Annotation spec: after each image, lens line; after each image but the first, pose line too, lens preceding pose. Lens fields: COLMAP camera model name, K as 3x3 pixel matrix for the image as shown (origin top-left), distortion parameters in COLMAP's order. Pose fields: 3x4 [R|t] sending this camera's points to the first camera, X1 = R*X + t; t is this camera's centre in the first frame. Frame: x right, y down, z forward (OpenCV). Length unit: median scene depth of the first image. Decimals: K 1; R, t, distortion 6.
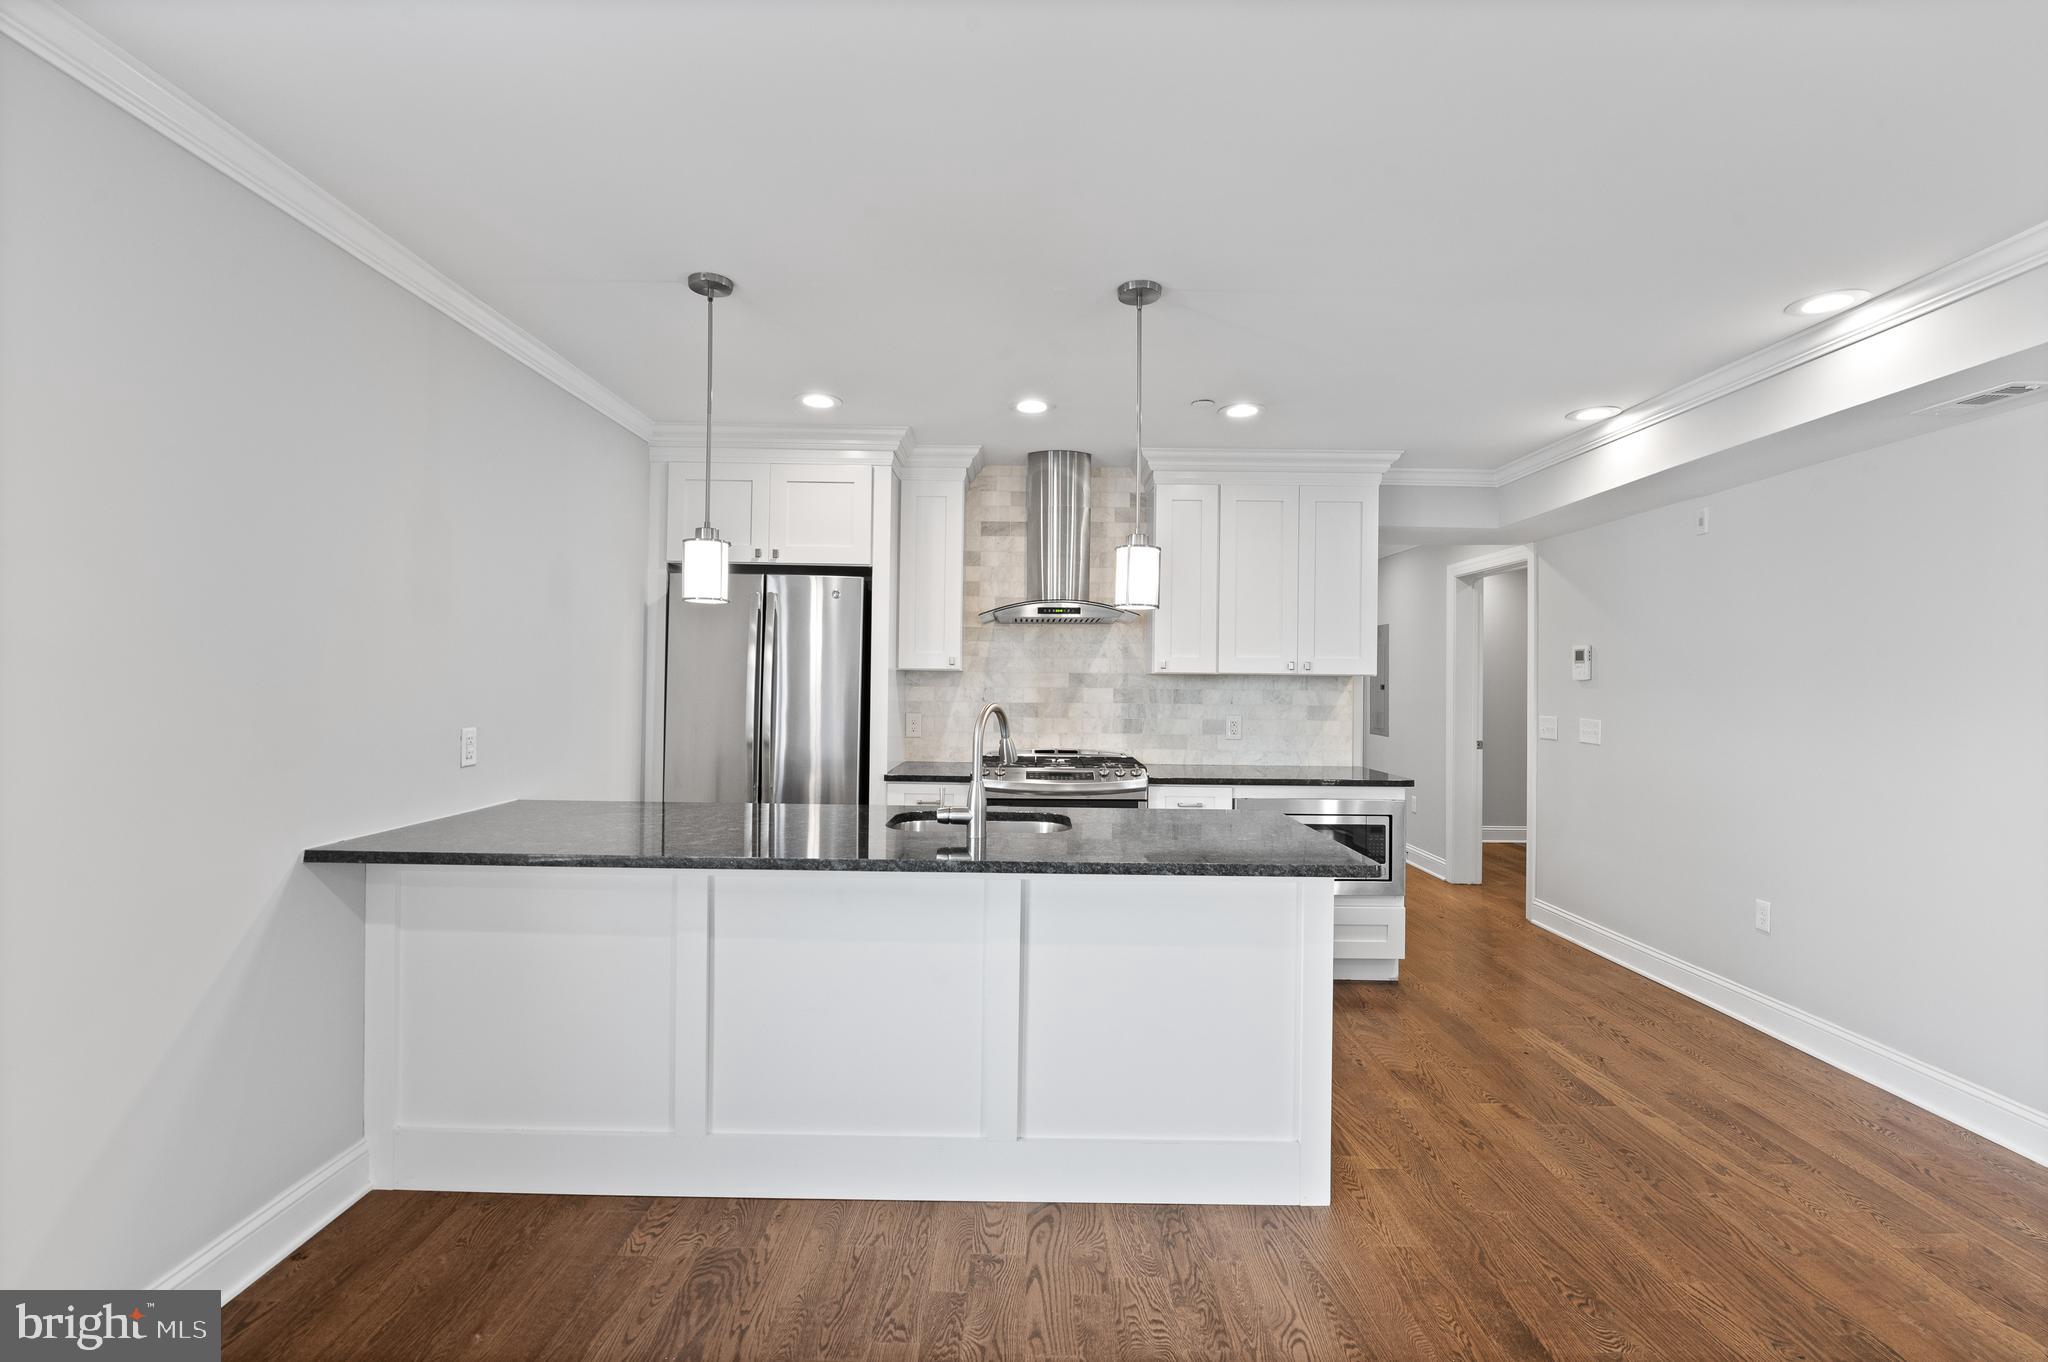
lens RADIAL K [[909.5, 0, 1018.4], [0, 909.5, 670.4], [0, 0, 1]] dist [0.000260, -0.011329]
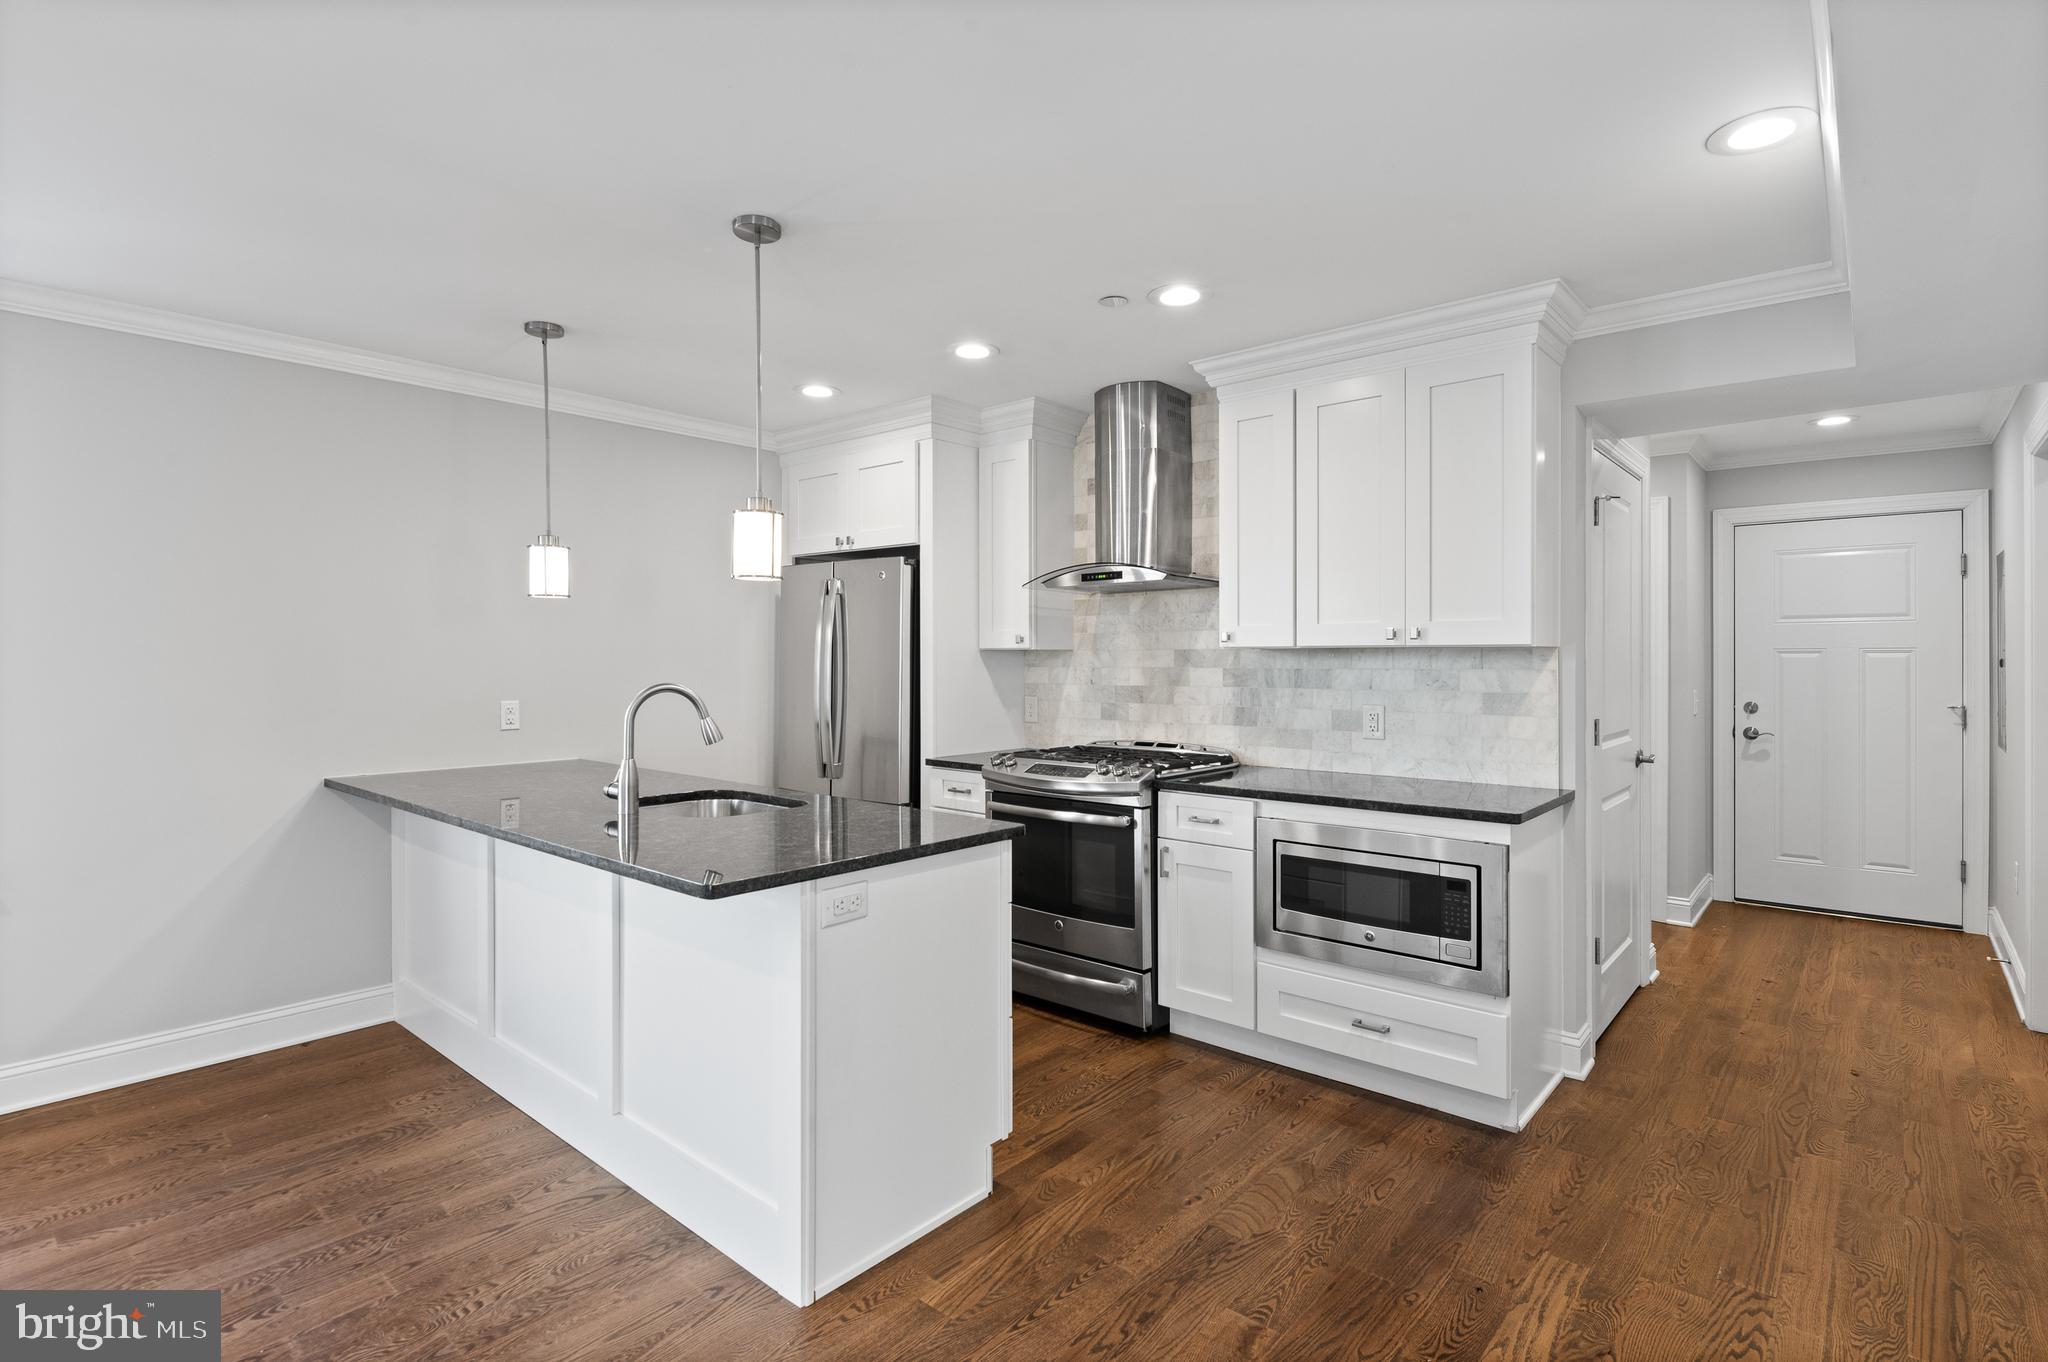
lens RADIAL K [[989.5, 0, 1023.2], [0, 989.5, 659.6], [0, 0, 1]] dist [0.003805, -0.009512]
pose [[0.756089, -0.011369, -0.654370, 0.589375], [0.017167, 0.999850, 0.002464, 0.007941], [0.654243, -0.013096, 0.756171, 0.258314]]
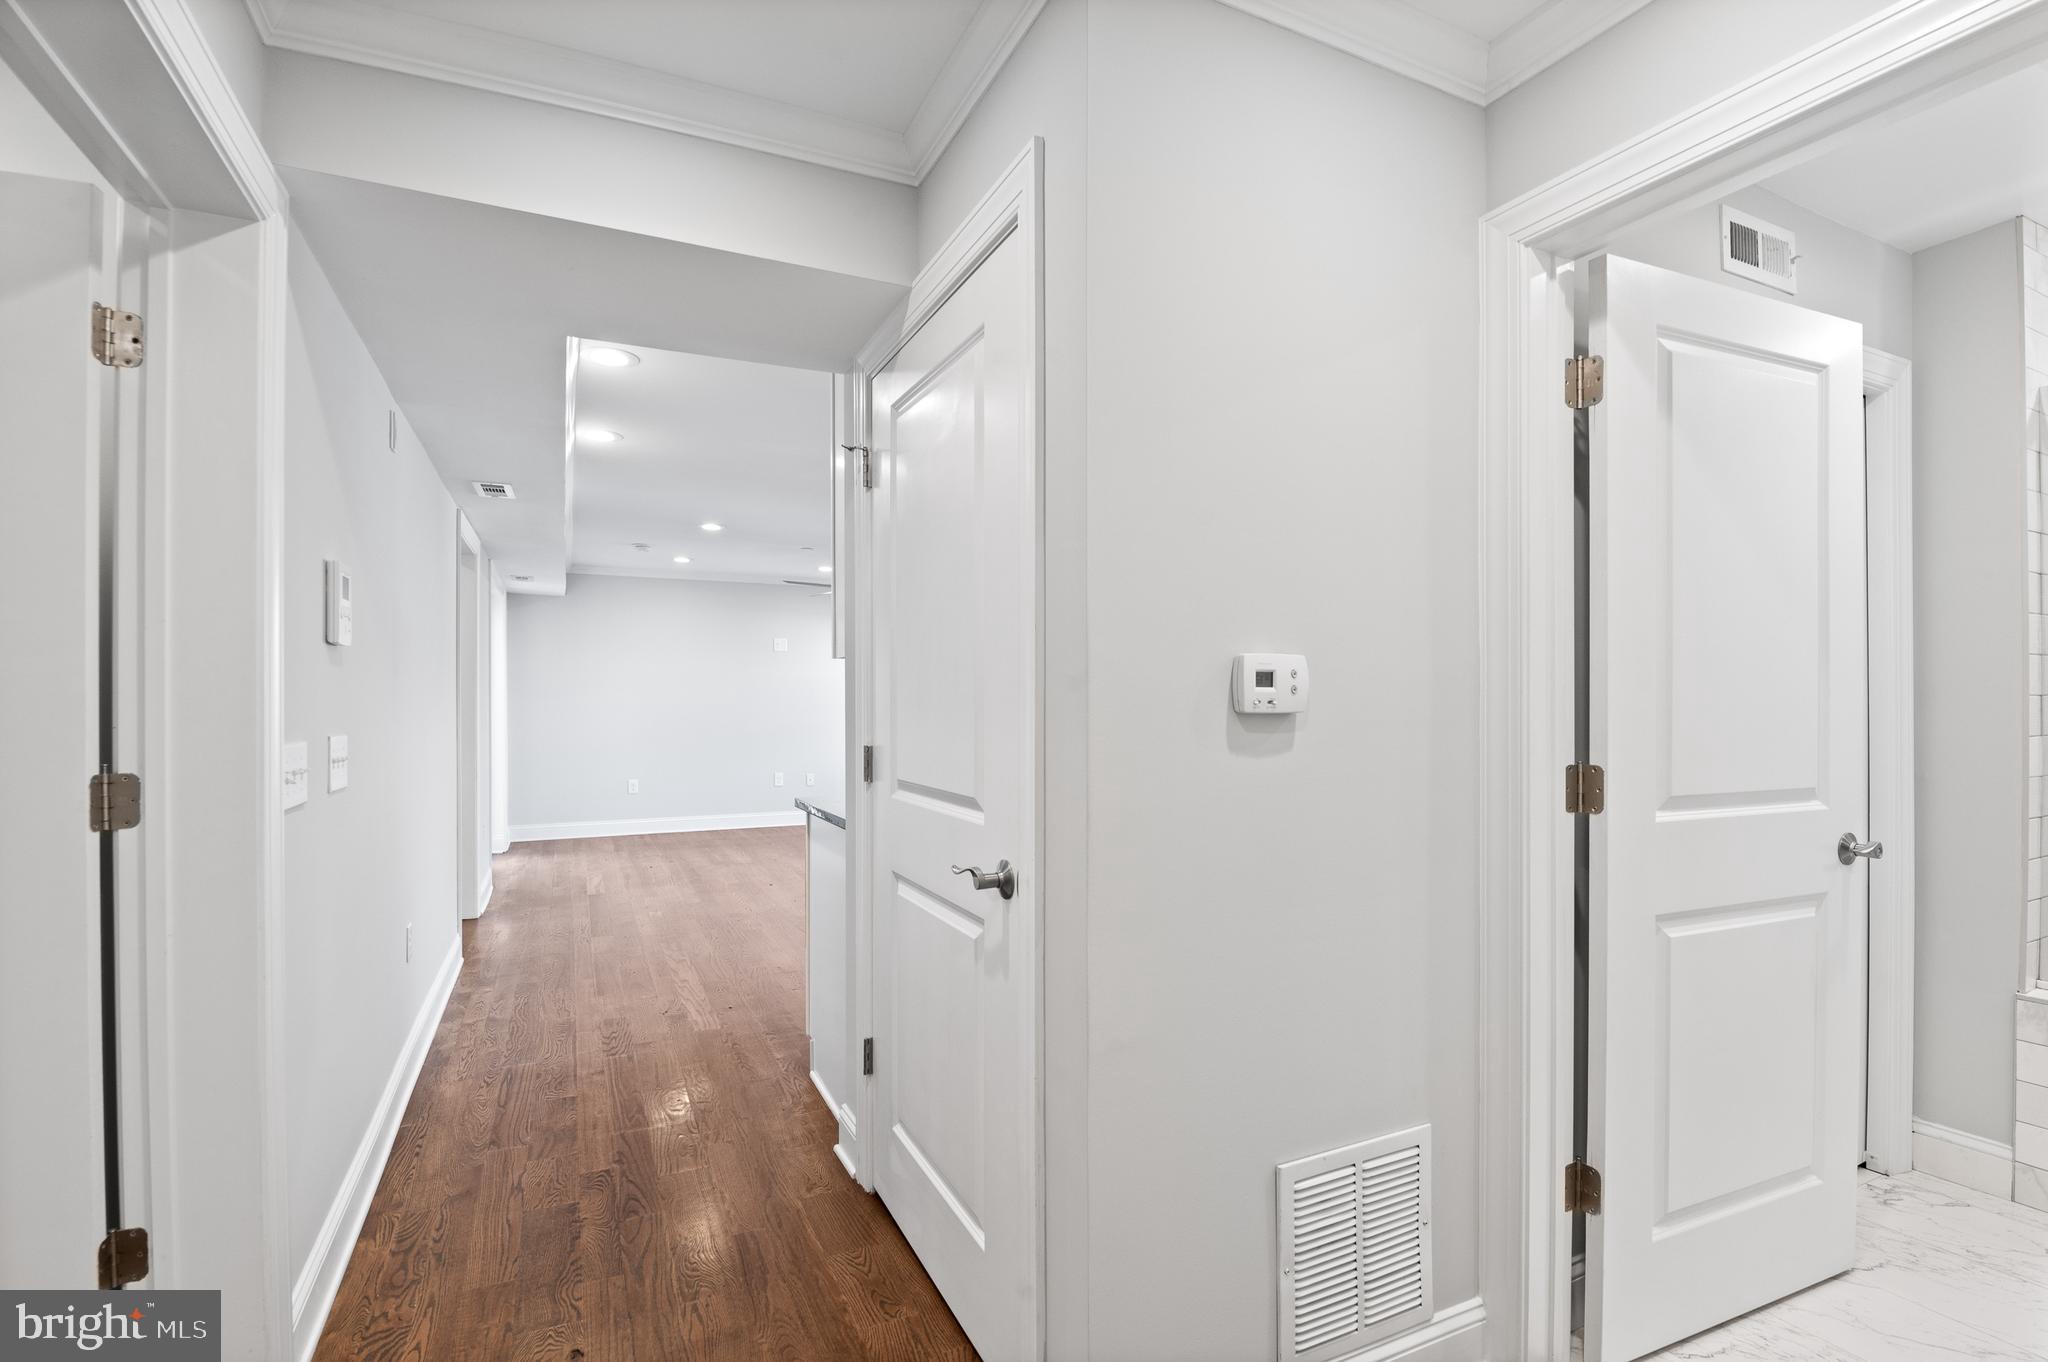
lens RADIAL K [[935.0, 0, 1014.3], [0, 935.0, 702.4], [0, 0, 1]] dist [-0.000145, 0.000014]
pose [[-0.899991, -0.010798, -0.435776, 0.583528], [-0.006572, 0.999916, -0.011204, 0.043632], [0.435860, -0.007219, -0.899986, 1.704087]]
